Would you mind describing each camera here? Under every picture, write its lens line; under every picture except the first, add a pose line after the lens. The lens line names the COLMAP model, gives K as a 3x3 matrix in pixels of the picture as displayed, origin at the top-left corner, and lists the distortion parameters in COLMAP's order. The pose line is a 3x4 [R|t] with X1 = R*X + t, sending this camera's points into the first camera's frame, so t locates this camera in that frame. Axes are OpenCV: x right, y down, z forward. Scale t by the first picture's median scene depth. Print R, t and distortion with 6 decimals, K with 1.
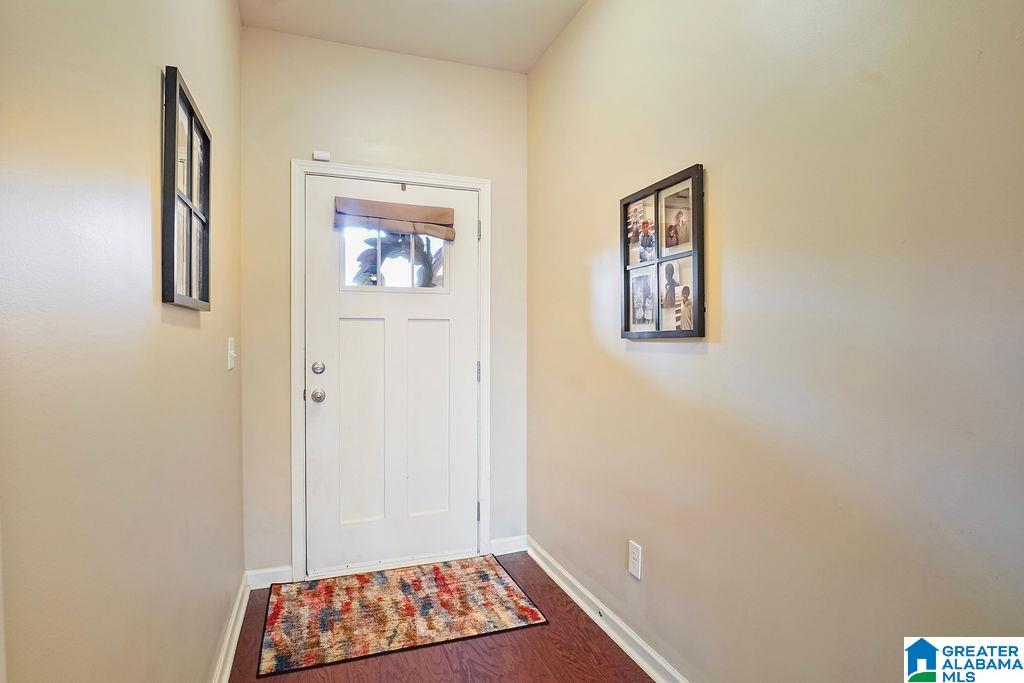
lens RADIAL K [[524.8, 0, 512.0], [0, 524.8, 341.5], [0, 0, 1]] dist [-0.025096, -0.000894]
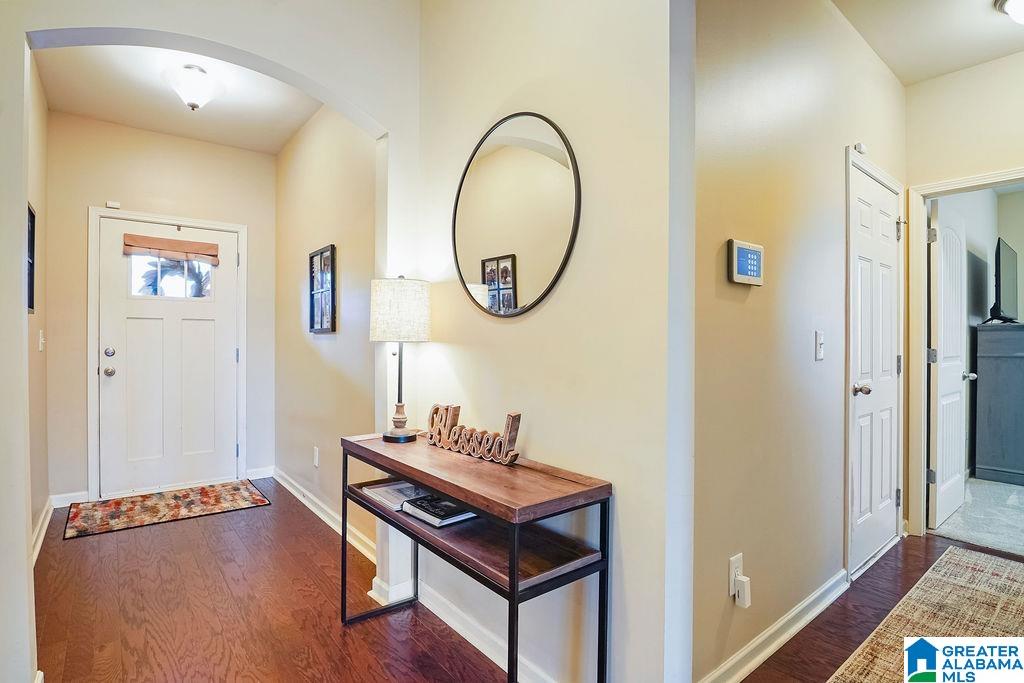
lens RADIAL K [[505.6, 0, 512.0], [0, 505.6, 341.5], [0, 0, 1]] dist [-0.027323, -0.000844]
pose [[0.951193, 0.003910, 0.308570, 0.265727], [-0.004378, 0.999990, 0.000823, 0.015766], [-0.308564, -0.002134, 0.951201, -0.652721]]
